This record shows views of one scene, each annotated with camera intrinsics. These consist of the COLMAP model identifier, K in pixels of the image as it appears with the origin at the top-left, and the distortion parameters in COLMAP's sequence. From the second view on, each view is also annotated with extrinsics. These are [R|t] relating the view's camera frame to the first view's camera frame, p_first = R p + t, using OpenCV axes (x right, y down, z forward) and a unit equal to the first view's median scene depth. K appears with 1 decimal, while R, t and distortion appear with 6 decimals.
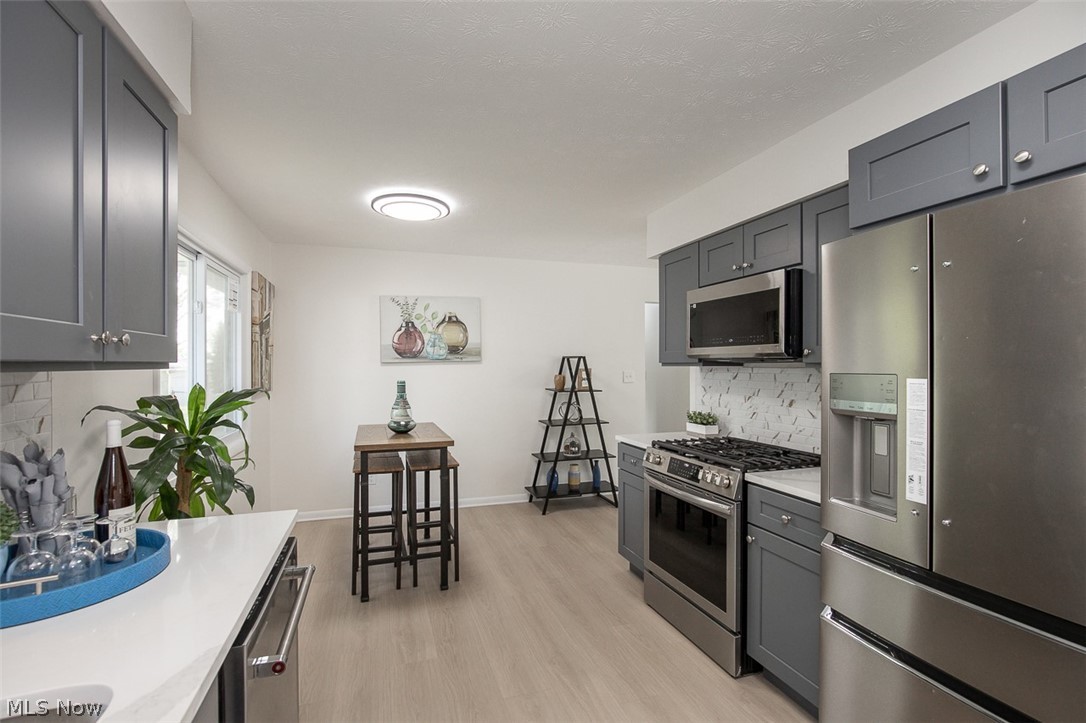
lens RADIAL K [[499.3, 0, 542.9], [0, 499.3, 362.1], [0, 0, 1]] dist [-0.015149, 0.003279]
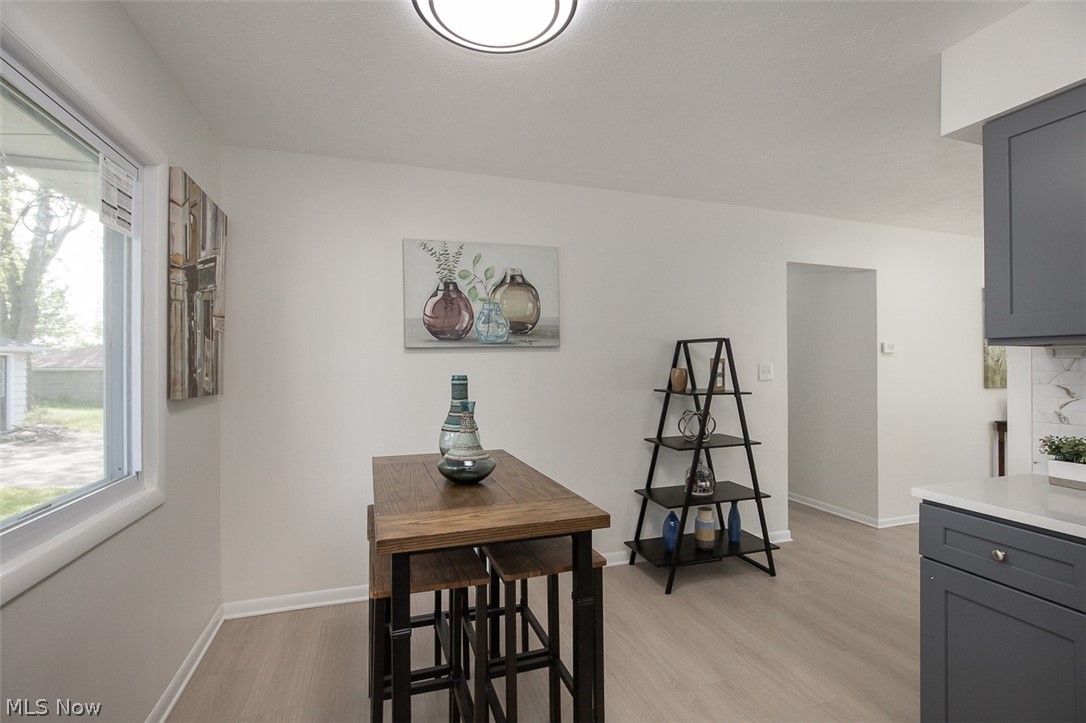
lens RADIAL K [[499.3, 0, 540.6], [0, 499.3, 366.8], [0, 0, 1]] dist [-0.015149, 0.003279]
pose [[0.999998, 0.000208, -0.001863, -0.152678], [-0.000192, 0.999960, 0.008911, 0.018574], [0.001865, -0.008911, 0.999959, 0.376640]]
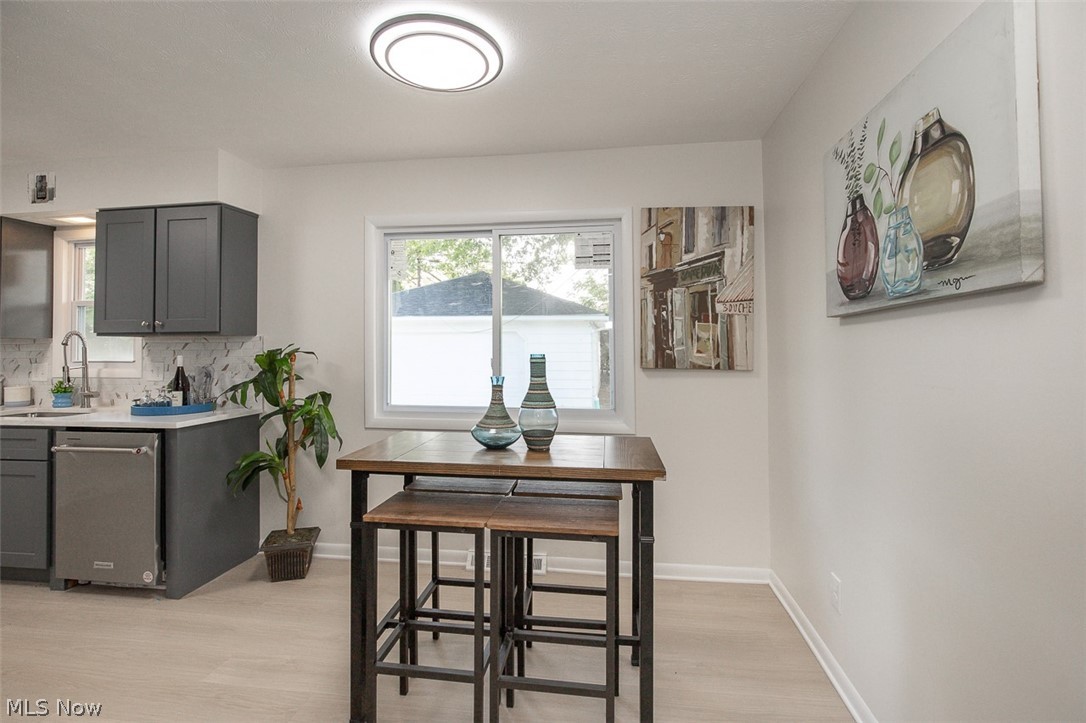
lens RADIAL K [[499.3, 0, 548.5], [0, 499.3, 339.8], [0, 0, 1]] dist [-0.015149, 0.003279]
pose [[-0.432404, -0.007194, -0.901651, 0.139505], [0.006103, 0.999922, -0.010905, 0.021973], [0.901659, -0.010218, -0.432326, 0.947478]]
